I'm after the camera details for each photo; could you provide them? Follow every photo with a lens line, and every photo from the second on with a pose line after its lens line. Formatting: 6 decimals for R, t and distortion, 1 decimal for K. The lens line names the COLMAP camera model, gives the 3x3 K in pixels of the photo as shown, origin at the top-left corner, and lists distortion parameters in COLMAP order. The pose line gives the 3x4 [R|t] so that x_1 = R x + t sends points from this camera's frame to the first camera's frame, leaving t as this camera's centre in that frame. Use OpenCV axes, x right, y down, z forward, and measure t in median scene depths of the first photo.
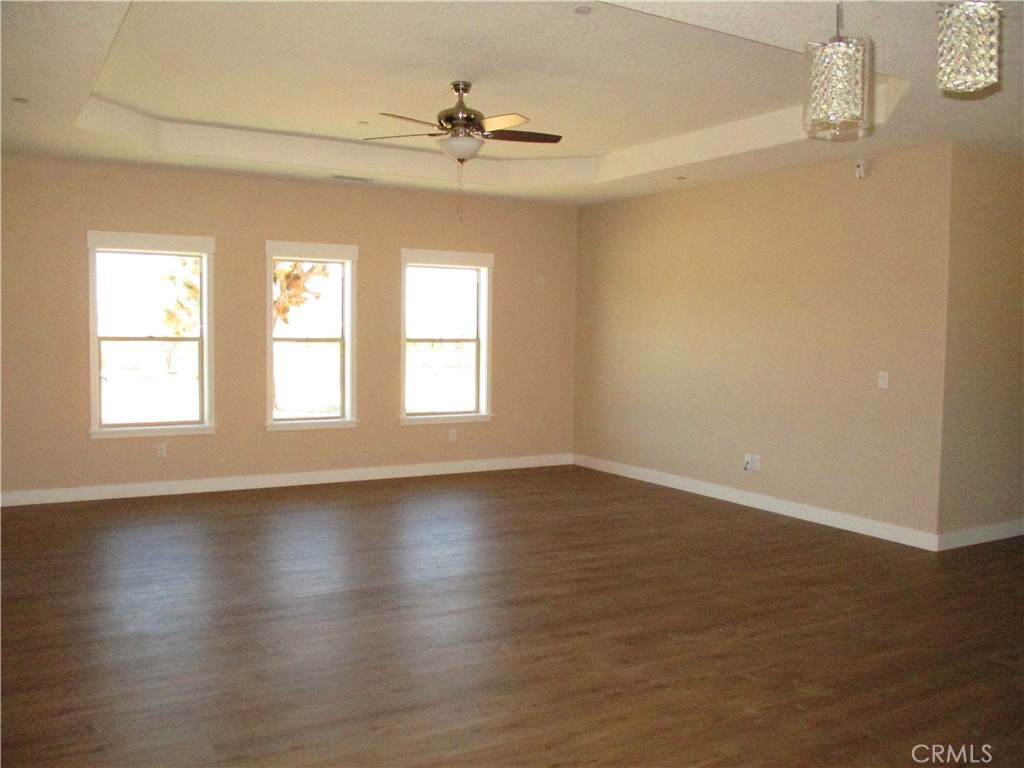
lens RADIAL K [[914.7, 0, 505.6], [0, 914.7, 375.8], [0, 0, 1]] dist [-0.050902, 0.014663]
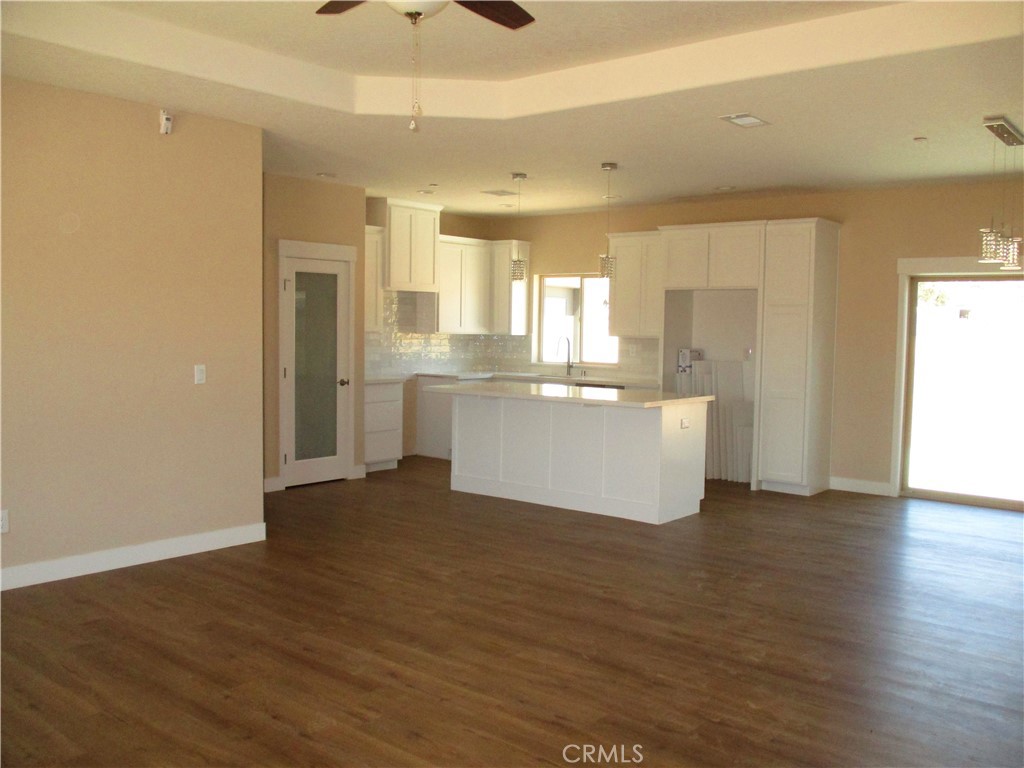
lens RADIAL K [[914.7, 0, 515.3], [0, 914.7, 388.7], [0, 0, 1]] dist [-0.050902, 0.014663]
pose [[-0.348552, -0.078463, 0.933999, -0.656381], [0.034084, 0.994770, 0.096288, -0.070936], [-0.936670, 0.065395, -0.344055, 1.292619]]
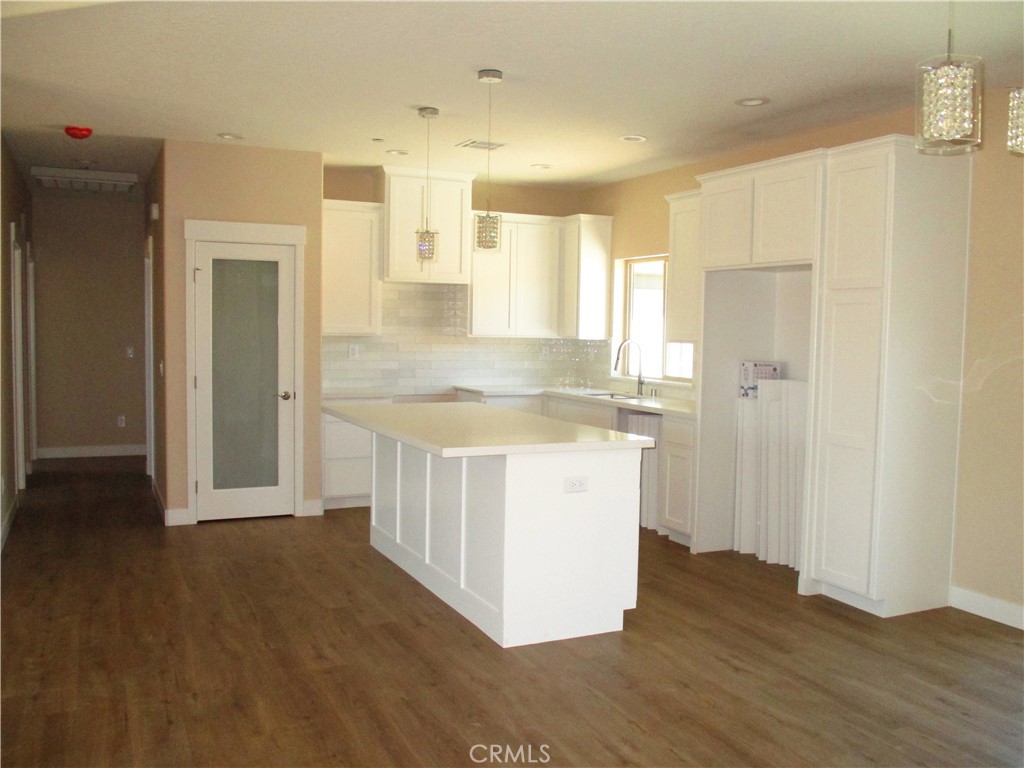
lens RADIAL K [[914.7, 0, 508.5], [0, 914.7, 385.0], [0, 0, 1]] dist [-0.050902, 0.014663]
pose [[0.080222, -0.071093, 0.994238, -0.345268], [0.039466, 0.996898, 0.068099, -0.033038], [-0.995995, 0.033775, 0.082779, 0.680957]]
